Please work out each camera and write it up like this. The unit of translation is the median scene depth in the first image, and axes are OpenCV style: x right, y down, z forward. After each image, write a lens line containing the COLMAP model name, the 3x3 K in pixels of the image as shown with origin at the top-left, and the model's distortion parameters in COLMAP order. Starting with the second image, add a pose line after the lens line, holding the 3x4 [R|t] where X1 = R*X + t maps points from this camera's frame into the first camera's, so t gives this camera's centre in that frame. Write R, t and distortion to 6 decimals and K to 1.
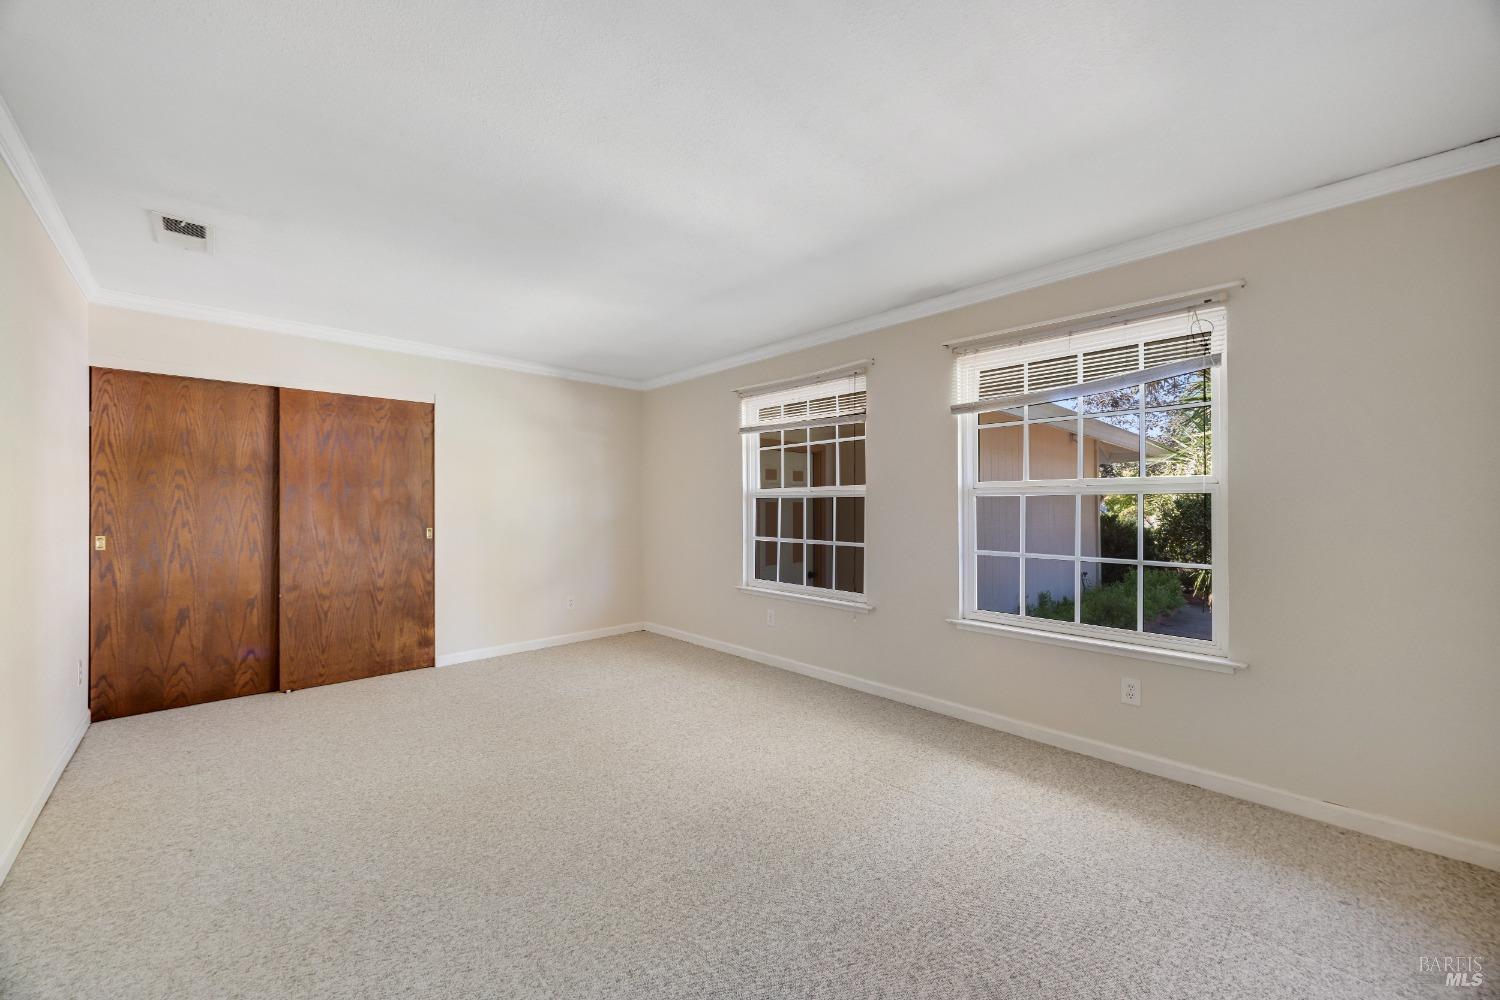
lens RADIAL K [[566.6, 0, 745.7], [0, 566.6, 501.3], [0, 0, 1]] dist [-0.004520, -0.000068]
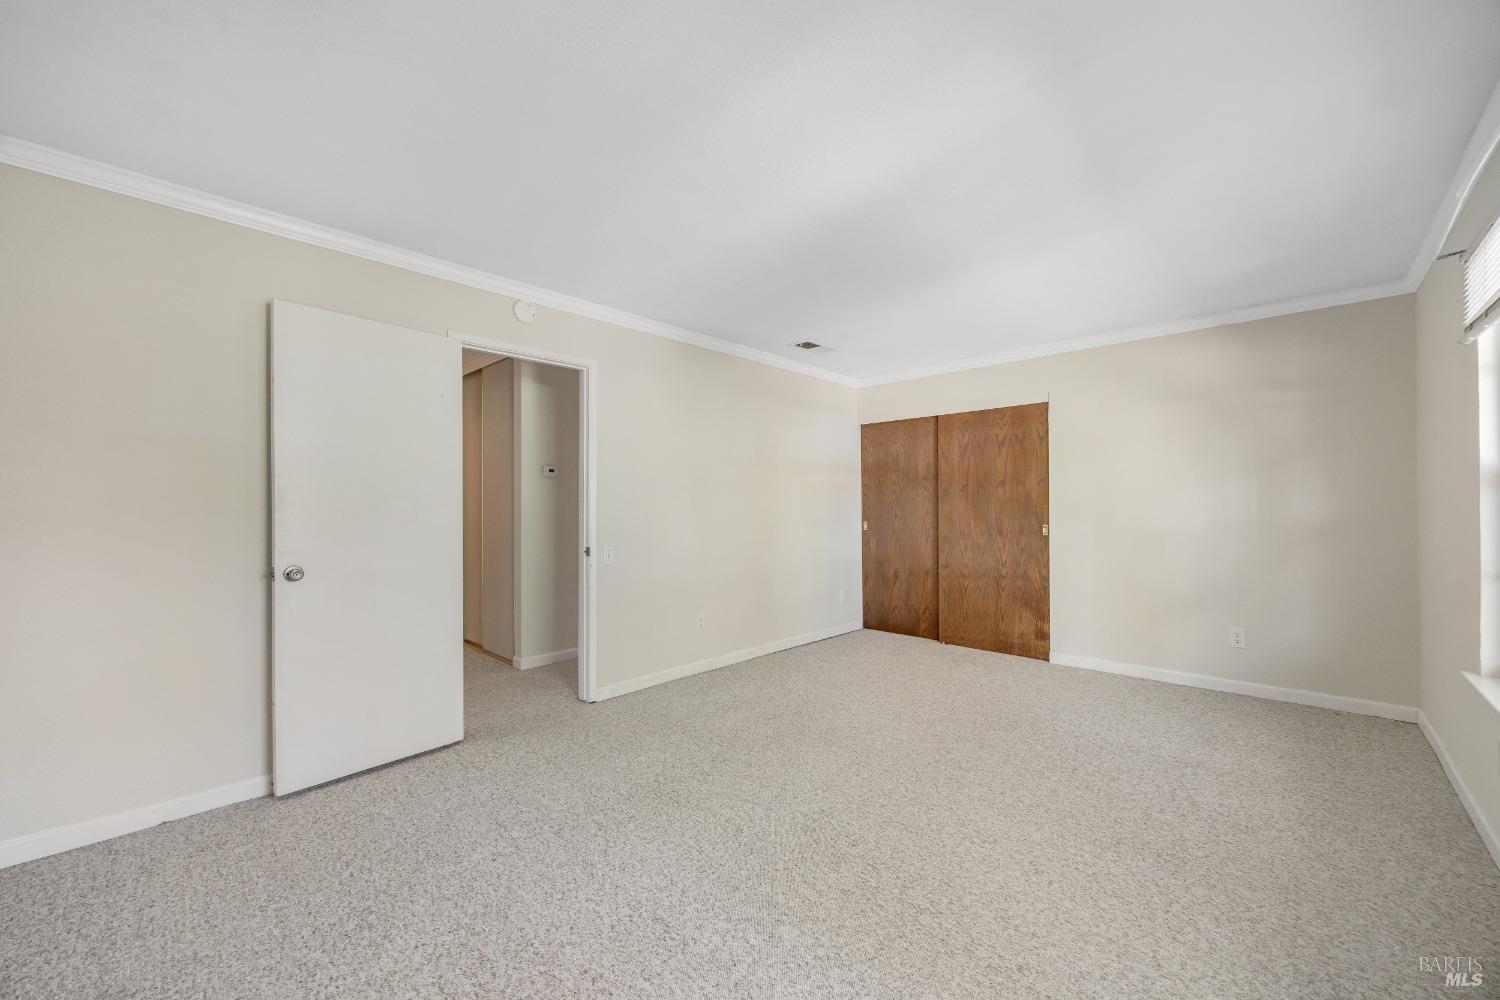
lens RADIAL K [[566.6, 0, 745.7], [0, 566.6, 501.3], [0, 0, 1]] dist [-0.004520, -0.000068]
pose [[0.055749, -0.009569, -0.998399, 0.479089], [0.013766, 0.999866, -0.008814, 0.007404], [0.998350, -0.013252, 0.055873, 0.448261]]
